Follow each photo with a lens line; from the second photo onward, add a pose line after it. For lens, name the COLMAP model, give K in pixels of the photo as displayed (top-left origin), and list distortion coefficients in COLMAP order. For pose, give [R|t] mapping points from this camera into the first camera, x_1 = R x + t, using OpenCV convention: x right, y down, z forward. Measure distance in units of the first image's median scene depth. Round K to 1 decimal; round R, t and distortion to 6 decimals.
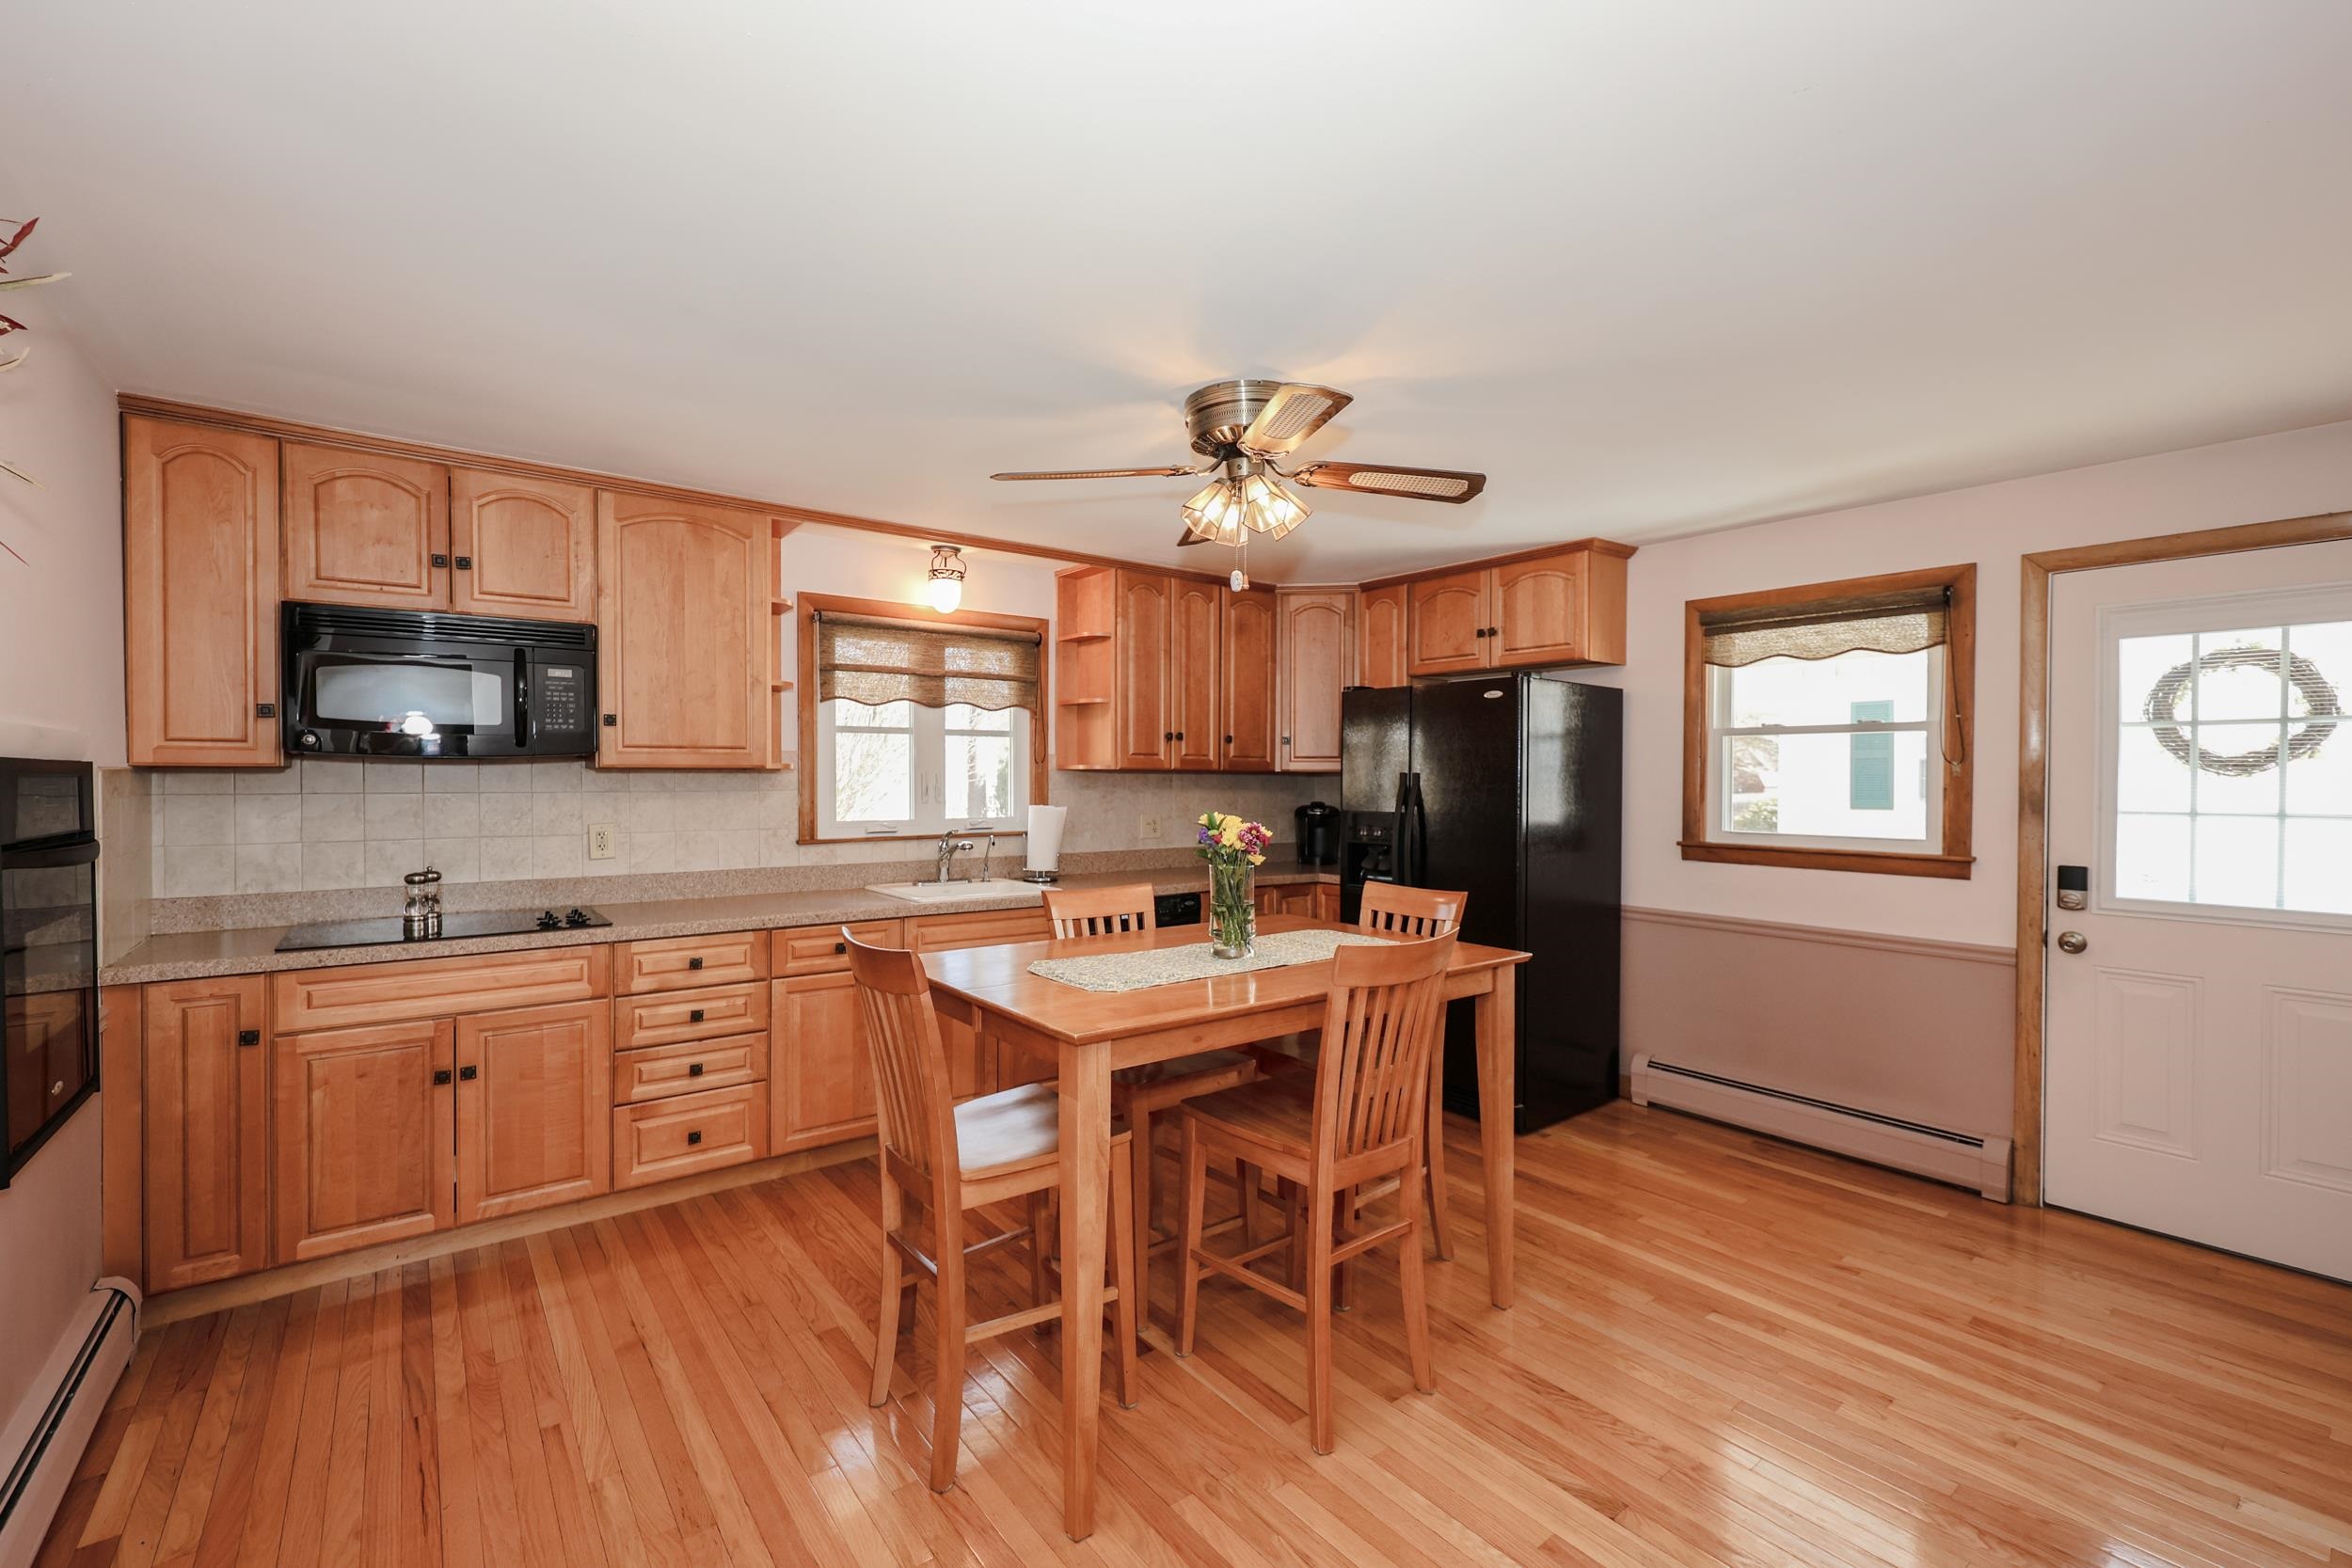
lens RADIAL K [[989.9, 0, 1175.6], [0, 989.9, 779.6], [0, 0, 1]] dist [0.000266, 0.000002]
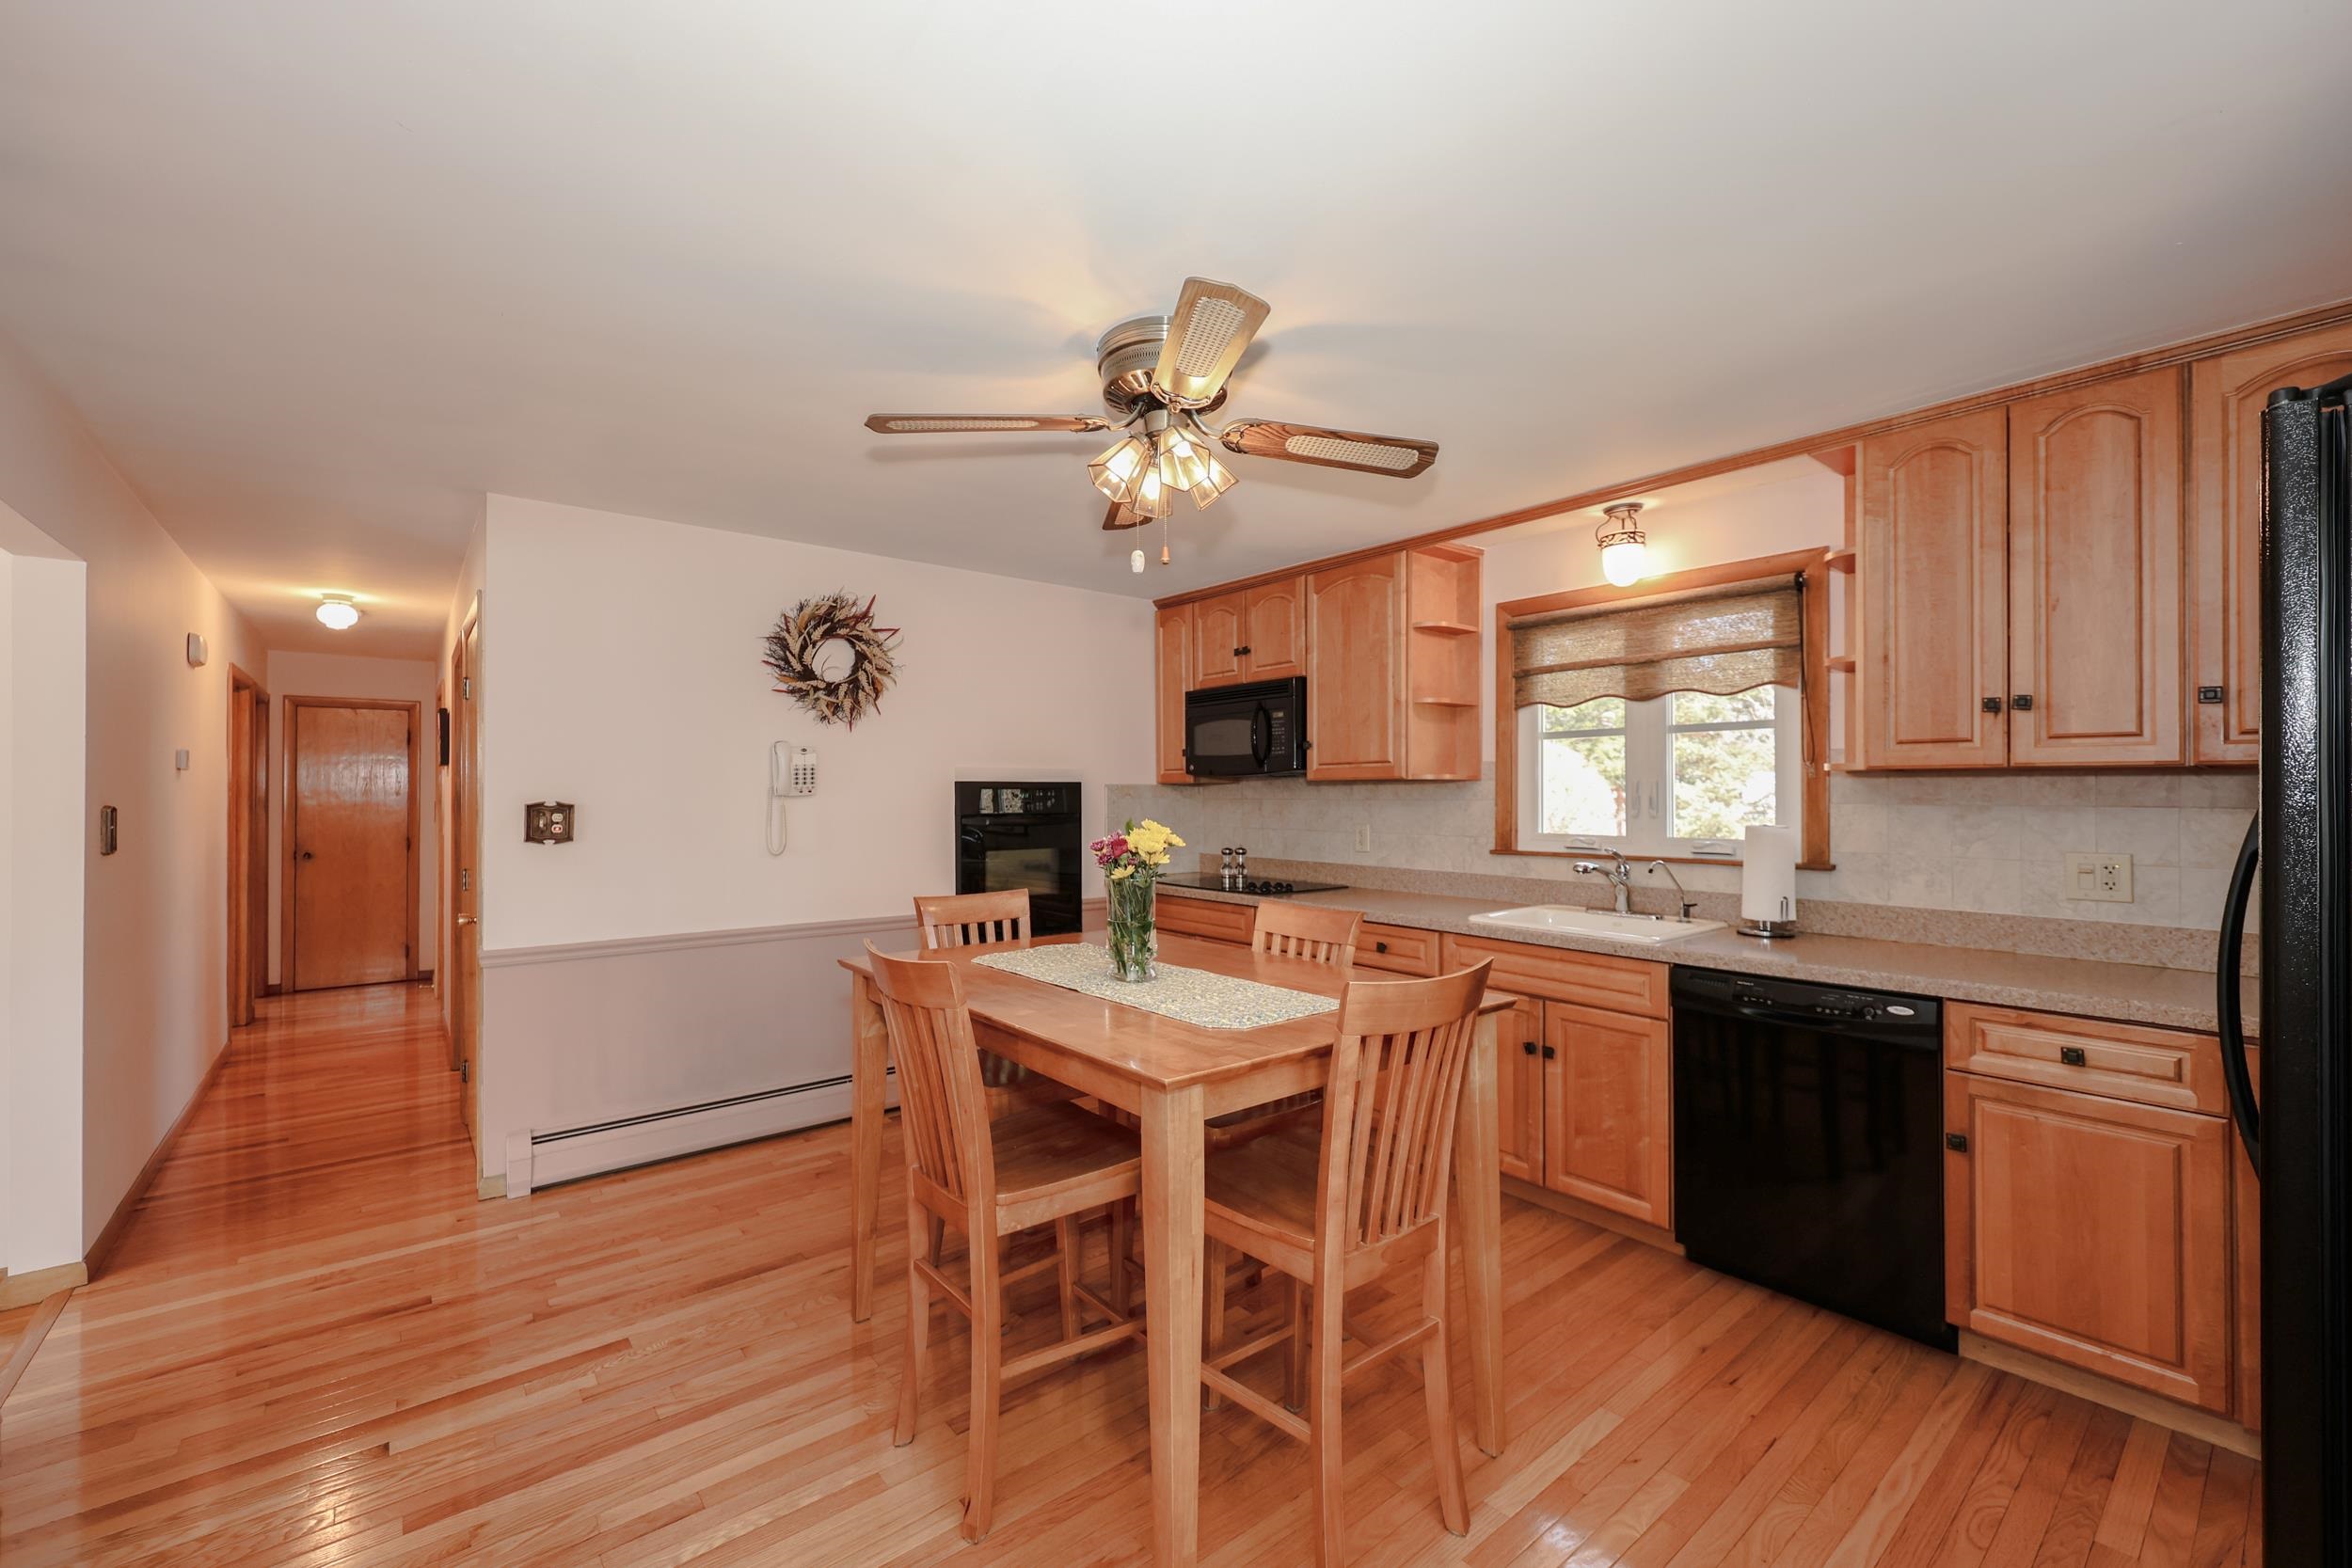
lens RADIAL K [[954.5, 0, 1173.9], [0, 954.5, 795.3], [0, 0, 1]] dist [0.000203, 0.000010]
pose [[0.023419, -0.007005, -0.999701, 0.571907], [-0.008321, 0.999939, -0.007202, 0.015095], [0.999691, 0.008487, 0.023360, 0.636489]]
